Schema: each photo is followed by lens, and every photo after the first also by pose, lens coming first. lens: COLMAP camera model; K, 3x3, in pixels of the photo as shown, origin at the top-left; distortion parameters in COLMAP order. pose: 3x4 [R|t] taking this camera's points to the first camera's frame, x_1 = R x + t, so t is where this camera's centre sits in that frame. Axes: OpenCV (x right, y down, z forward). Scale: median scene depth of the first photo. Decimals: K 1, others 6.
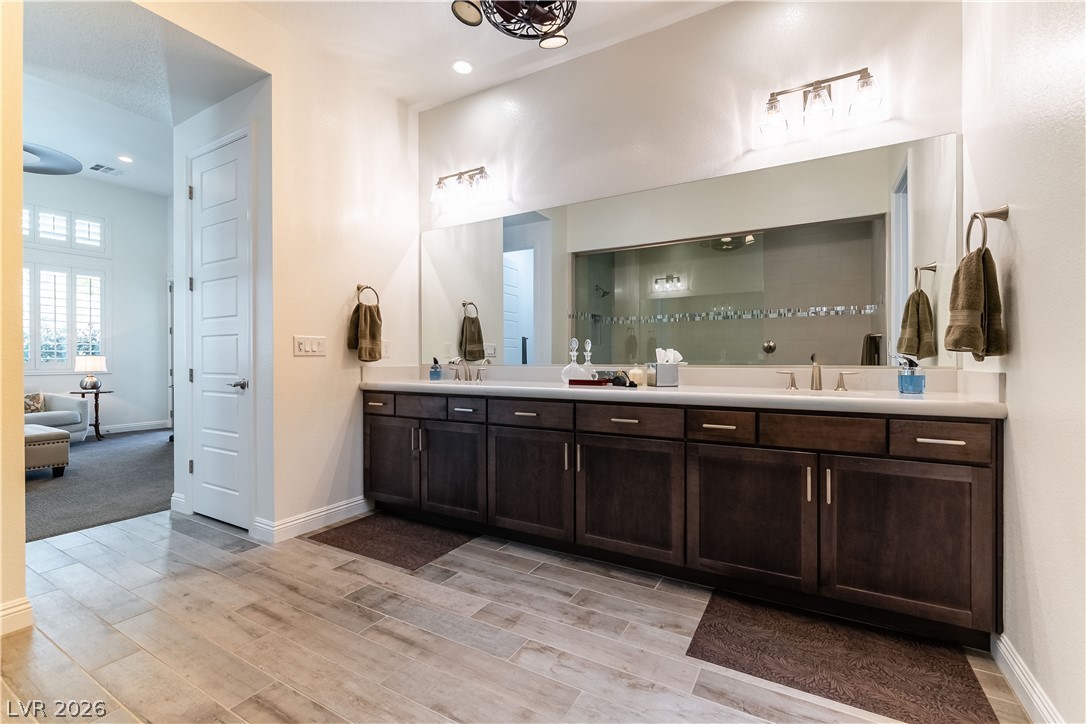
lens RADIAL K [[475.0, 0, 539.4], [0, 475.0, 355.9], [0, 0, 1]] dist [-0.001301, -0.001469]
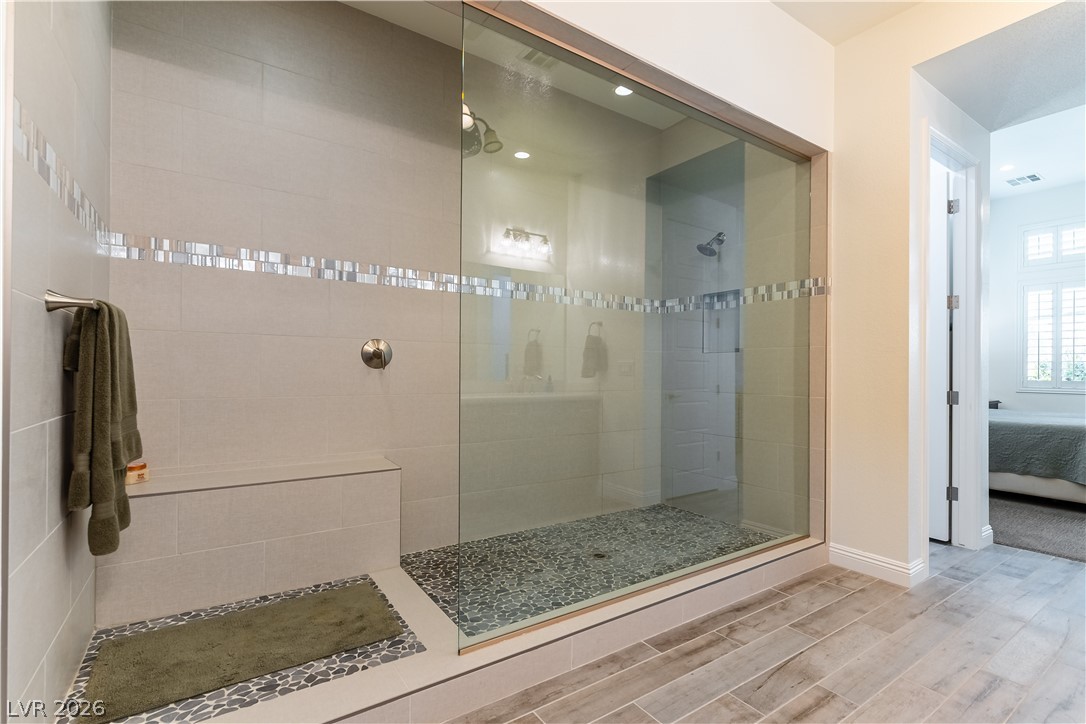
lens RADIAL K [[475.0, 0, 540.8], [0, 475.0, 366.3], [0, 0, 1]] dist [-0.001301, -0.001469]
pose [[-0.416515, -0.009967, -0.909074, 0.377143], [-0.013318, 0.999899, -0.004861, 0.003503], [0.909031, 0.010082, -0.416606, 0.502439]]
